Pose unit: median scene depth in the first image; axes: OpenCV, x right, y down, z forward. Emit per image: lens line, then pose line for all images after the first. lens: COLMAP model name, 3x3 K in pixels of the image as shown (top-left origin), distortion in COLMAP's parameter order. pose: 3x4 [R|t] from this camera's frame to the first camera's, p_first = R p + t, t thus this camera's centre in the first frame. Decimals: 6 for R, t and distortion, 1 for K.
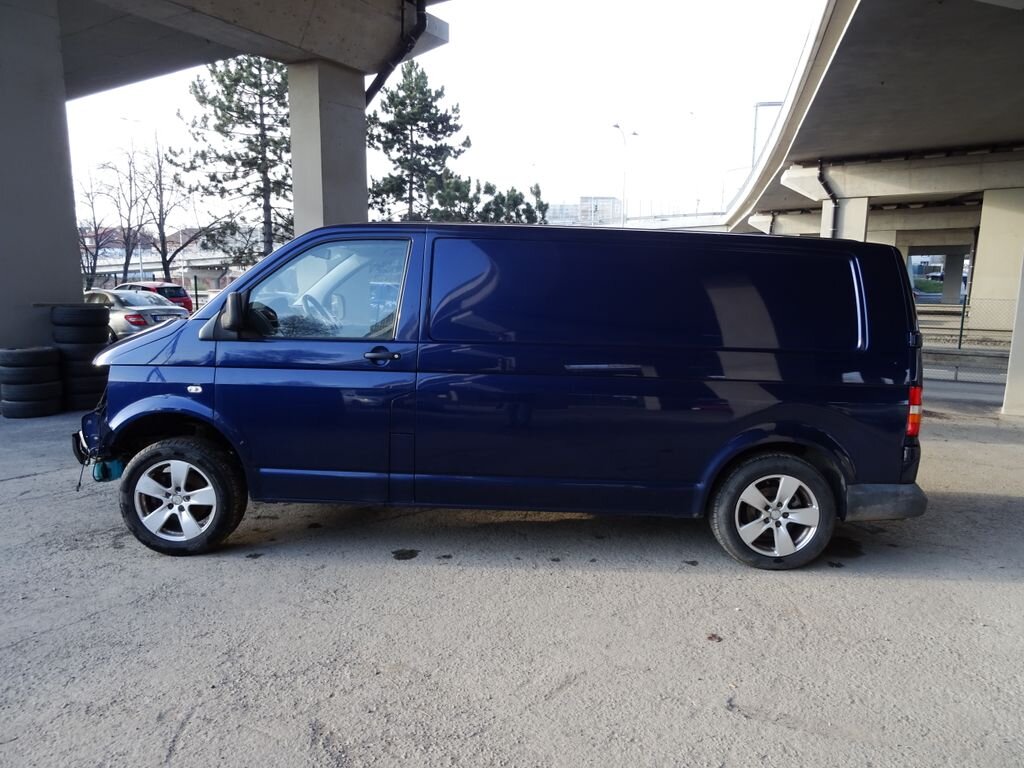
lens RADIAL K [[736.3, 0, 512.0], [0, 736.3, 384.0], [0, 0, 1]] dist [-0.001474, 0.002134]
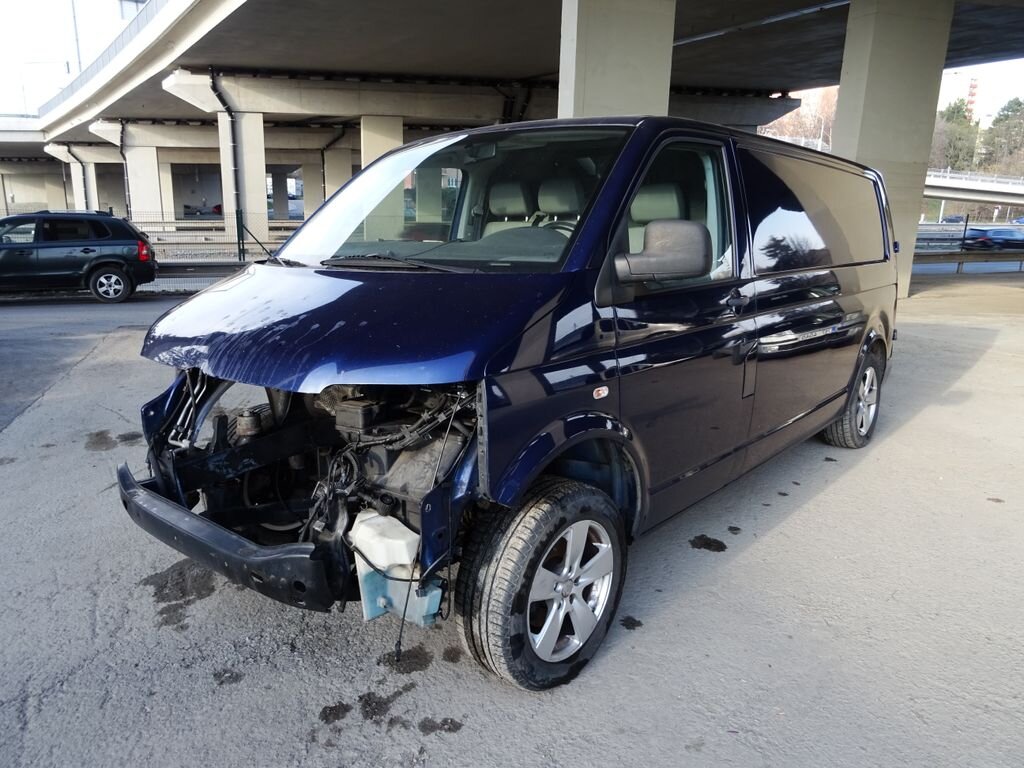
lens RADIAL K [[736.3, 0, 512.0], [0, 736.3, 384.0], [0, 0, 1]] dist [-0.001474, 0.002134]
pose [[0.644743, -0.187702, 0.740996, -0.793890], [0.106658, 0.981991, 0.155944, -0.085067], [-0.756922, -0.021511, 0.653151, 0.590016]]
